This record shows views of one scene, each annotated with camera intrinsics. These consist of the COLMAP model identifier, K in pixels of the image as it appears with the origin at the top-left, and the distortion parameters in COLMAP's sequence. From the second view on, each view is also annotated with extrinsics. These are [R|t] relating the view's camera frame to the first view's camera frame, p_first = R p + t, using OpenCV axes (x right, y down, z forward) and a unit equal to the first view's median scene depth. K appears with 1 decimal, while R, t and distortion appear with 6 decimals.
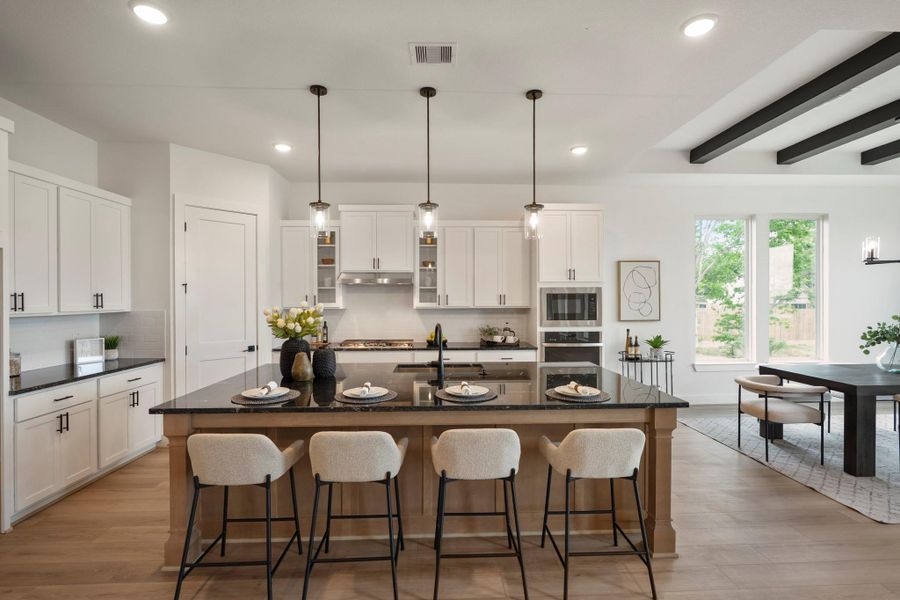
lens RADIAL K [[413.5, 0, 454.3], [0, 413.5, 299.6], [0, 0, 1]] dist [-0.018229, 0.000119]
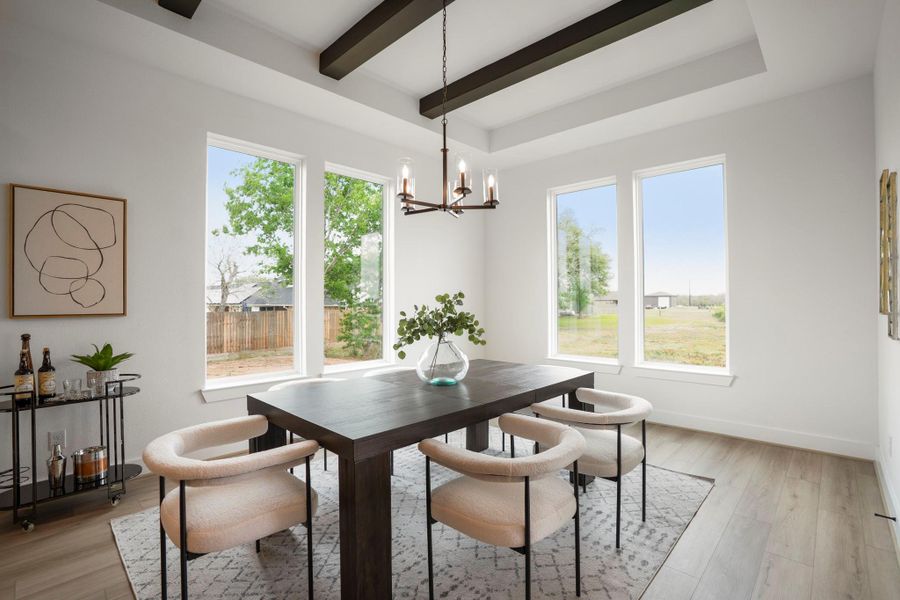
lens RADIAL K [[412.5, 0, 453.5], [0, 412.5, 320.1], [0, 0, 1]] dist [-0.001276, -0.000132]
pose [[0.706880, -0.025320, 0.706880, 0.467338], [-0.002626, 0.999258, 0.038418, 0.039883], [-0.707329, -0.029013, 0.706289, 0.377690]]
